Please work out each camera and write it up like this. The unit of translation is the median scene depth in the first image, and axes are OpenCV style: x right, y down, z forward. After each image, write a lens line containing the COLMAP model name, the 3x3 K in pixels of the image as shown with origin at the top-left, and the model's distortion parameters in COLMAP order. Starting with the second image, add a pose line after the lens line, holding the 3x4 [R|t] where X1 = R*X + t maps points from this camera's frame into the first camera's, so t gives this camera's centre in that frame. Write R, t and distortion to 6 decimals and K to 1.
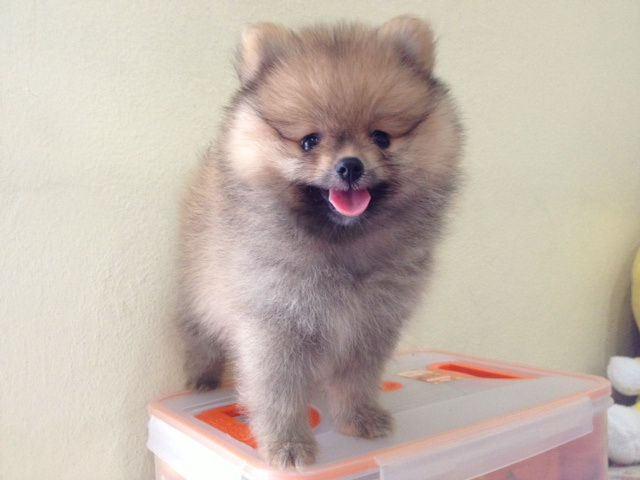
lens RADIAL K [[644.9, 0, 322.1], [0, 644.9, 232.6], [0, 0, 1]] dist [-0.051106, 0.000000]
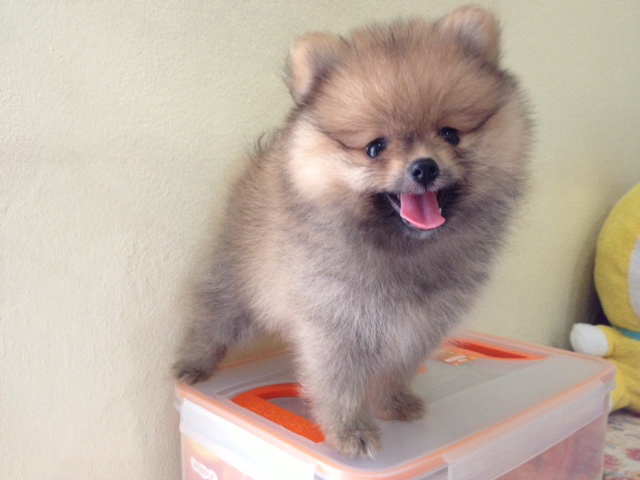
lens RADIAL K [[644.9, 0, 318.4], [0, 644.9, 238.7], [0, 0, 1]] dist [-0.051106, 0.000000]
pose [[0.991469, 0.031803, 0.126403, -0.178573], [-0.045477, 0.993239, 0.106808, -0.065658], [-0.122152, -0.111646, 0.986212, 0.033265]]
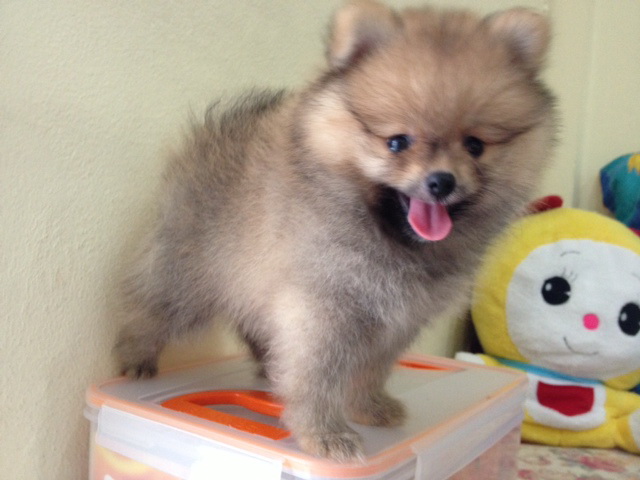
lens RADIAL K [[644.9, 0, 325.1], [0, 644.9, 231.6], [0, 0, 1]] dist [-0.051106, 0.000000]
pose [[0.923504, 0.095726, 0.371451, -0.301374], [-0.098429, 0.995075, -0.011726, 0.035066], [-0.370744, -0.025733, 0.928378, 0.107344]]
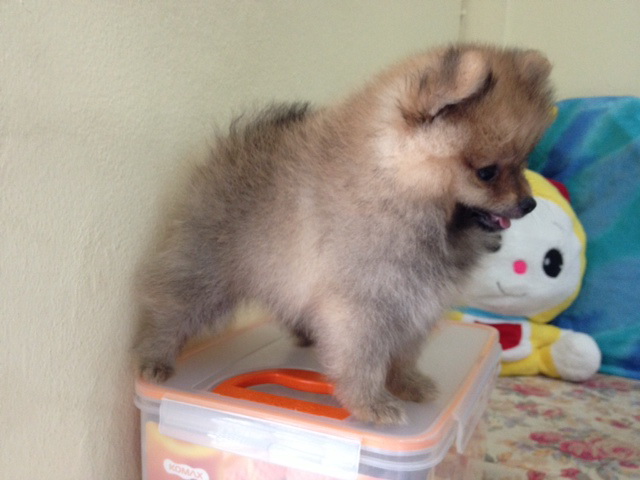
lens RADIAL K [[644.9, 0, 327.1], [0, 644.9, 238.7], [0, 0, 1]] dist [-0.051106, 0.000000]
pose [[0.840094, 0.011095, 0.542328, -0.517583], [-0.077030, 0.992099, 0.099027, -0.043826], [-0.536944, -0.124967, 0.834311, 0.131277]]
